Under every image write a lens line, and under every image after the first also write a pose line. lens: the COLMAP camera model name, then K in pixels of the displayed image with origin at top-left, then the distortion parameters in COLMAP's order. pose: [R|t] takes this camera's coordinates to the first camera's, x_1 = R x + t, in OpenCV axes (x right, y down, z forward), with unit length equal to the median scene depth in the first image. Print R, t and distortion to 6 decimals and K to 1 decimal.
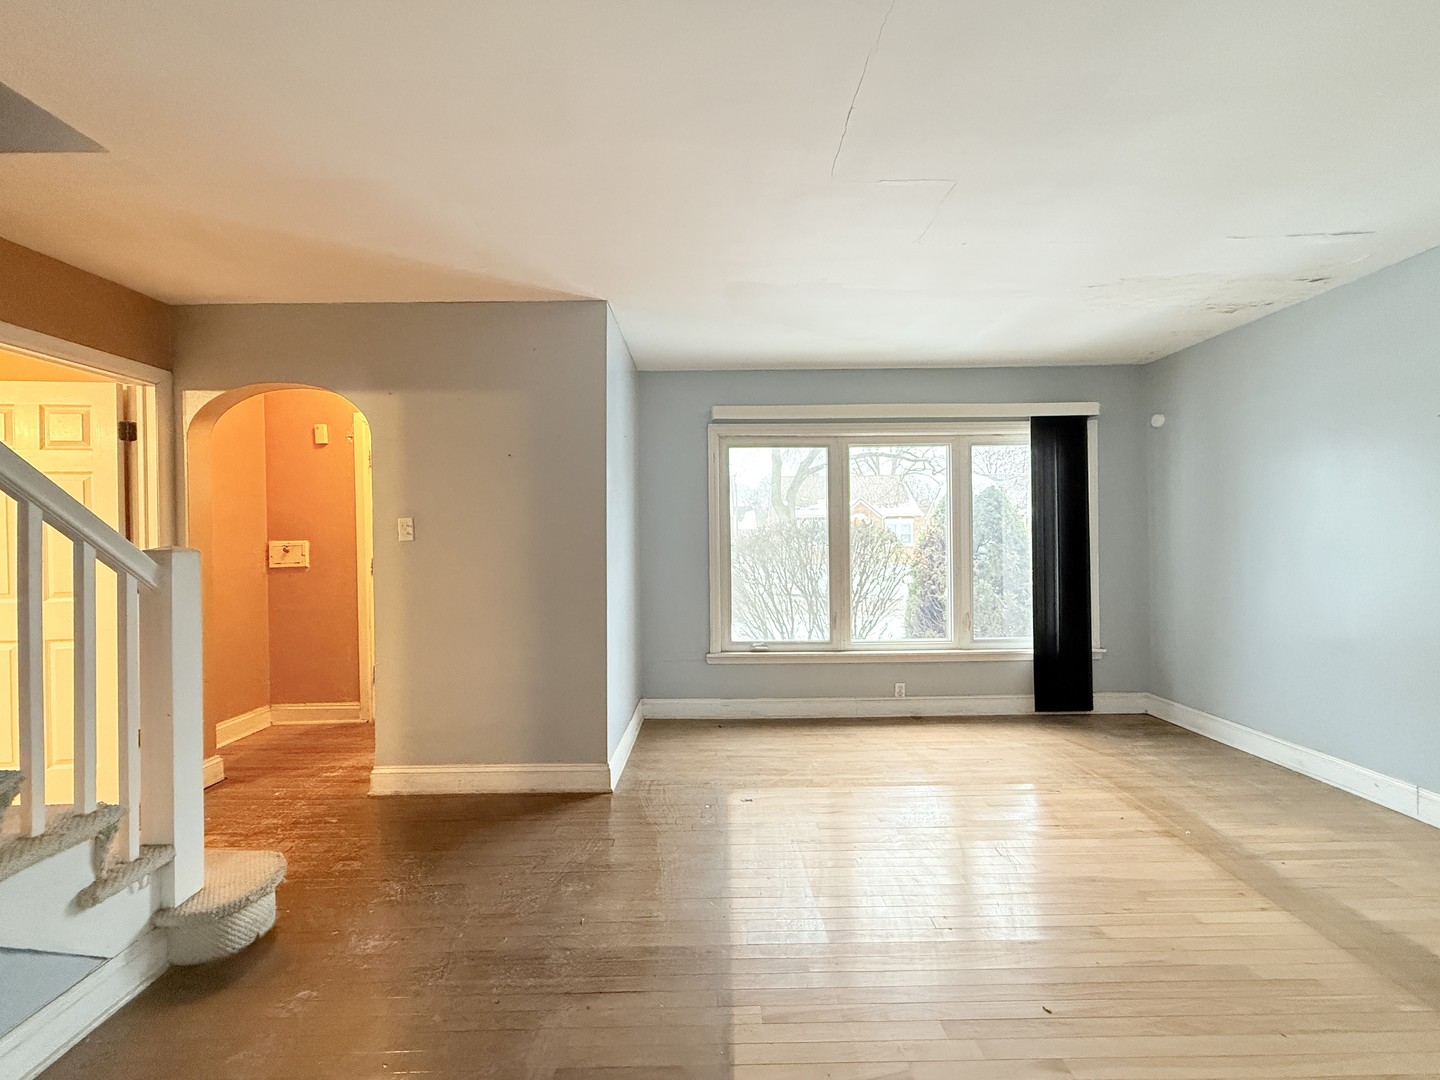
lens RADIAL K [[573.7, 0, 716.3], [0, 573.7, 540.8], [0, 0, 1]] dist [0.002442, 0.000062]
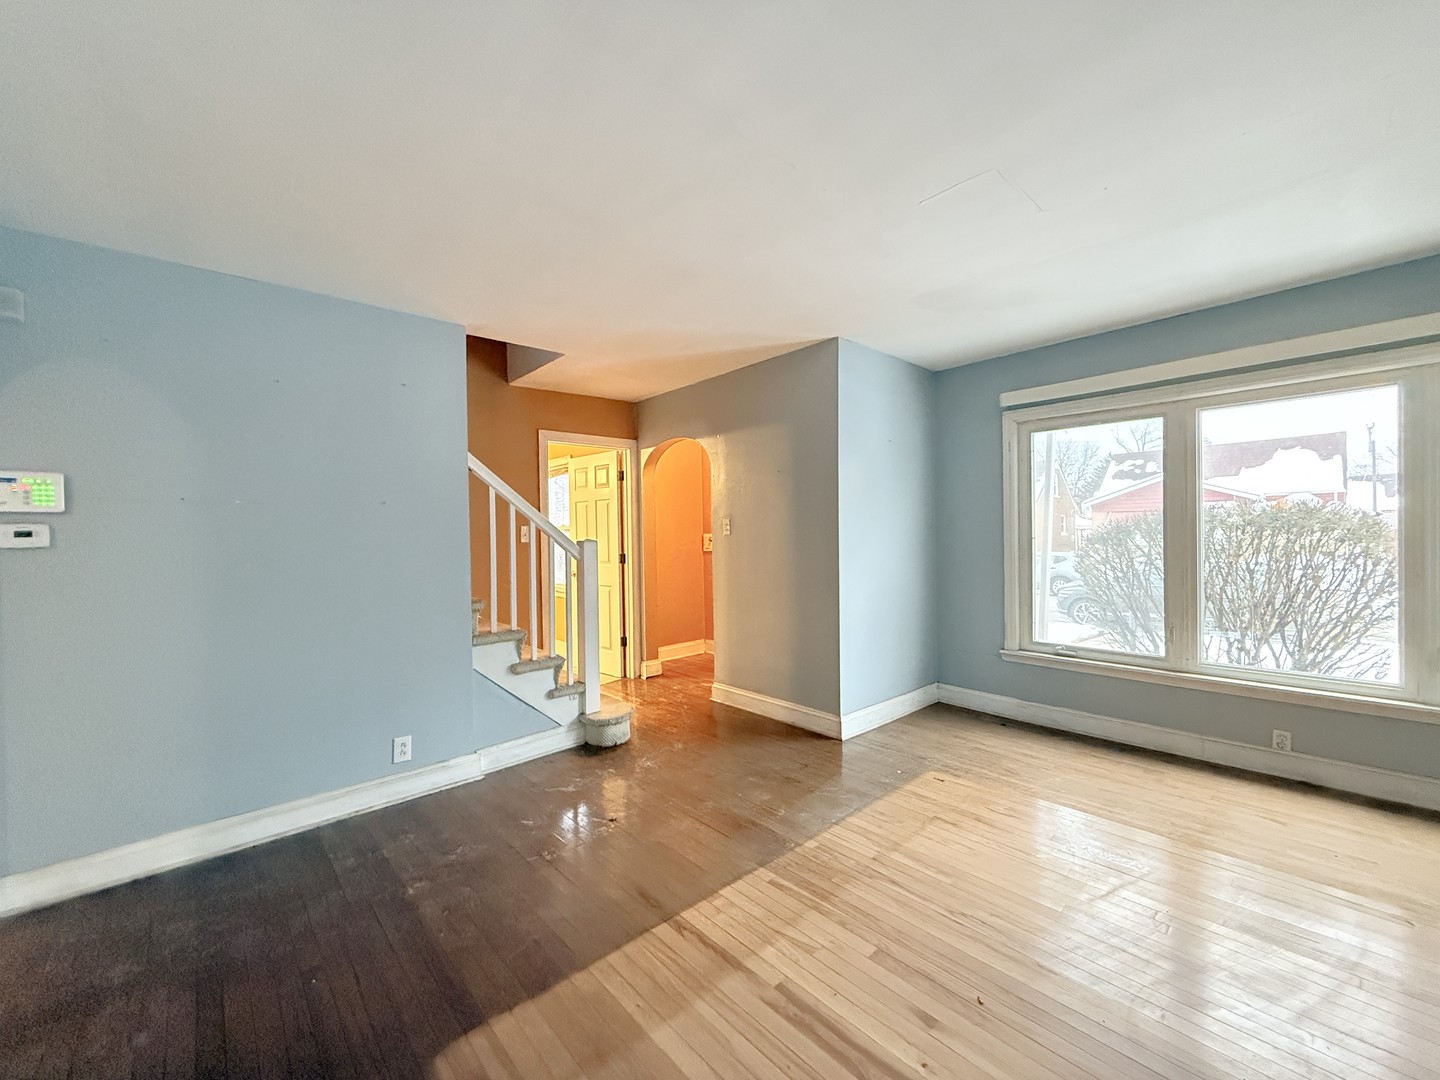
lens RADIAL K [[573.7, 0, 716.3], [0, 573.7, 540.8], [0, 0, 1]] dist [0.002442, 0.000062]
pose [[0.667621, 0.009083, -0.744446, 0.540721], [0.006071, 0.999826, 0.017643, -0.010469], [0.744477, -0.016298, 0.667450, -0.008670]]
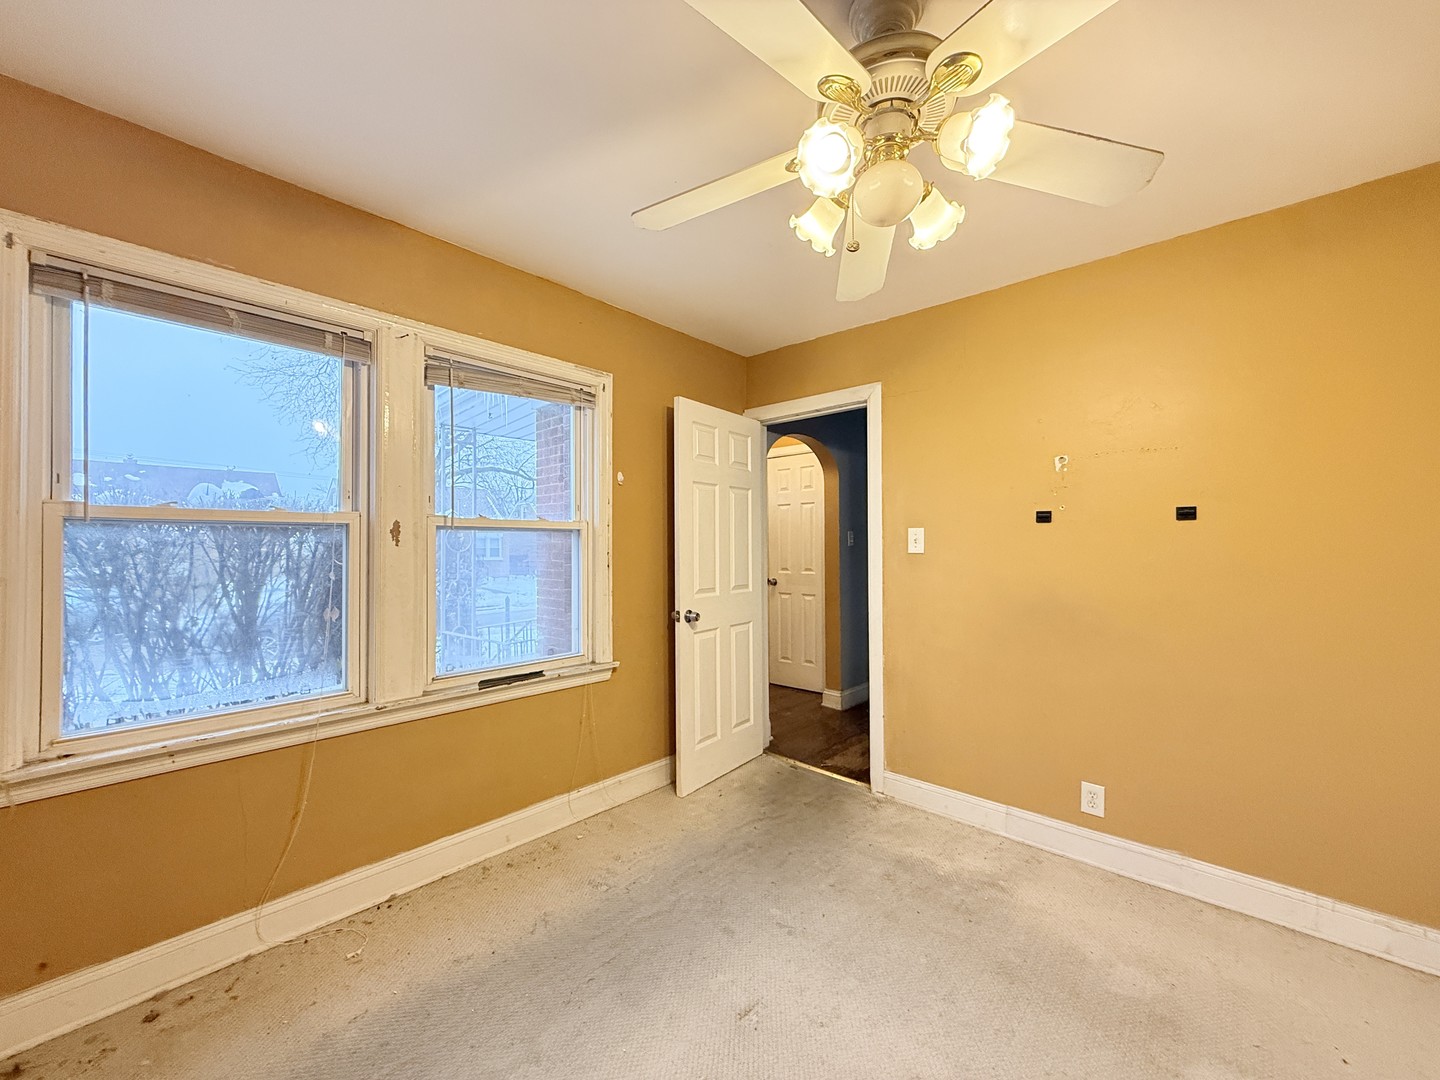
lens RADIAL K [[567.4, 0, 725.8], [0, 567.4, 540.6], [0, 0, 1]] dist [0.001557, 0.000125]
pose [[0.676219, 0.018836, 0.736460, -1.932274], [-0.003416, 0.999743, -0.022433, 0.020631], [-0.736693, 0.012654, 0.676109, 0.190908]]
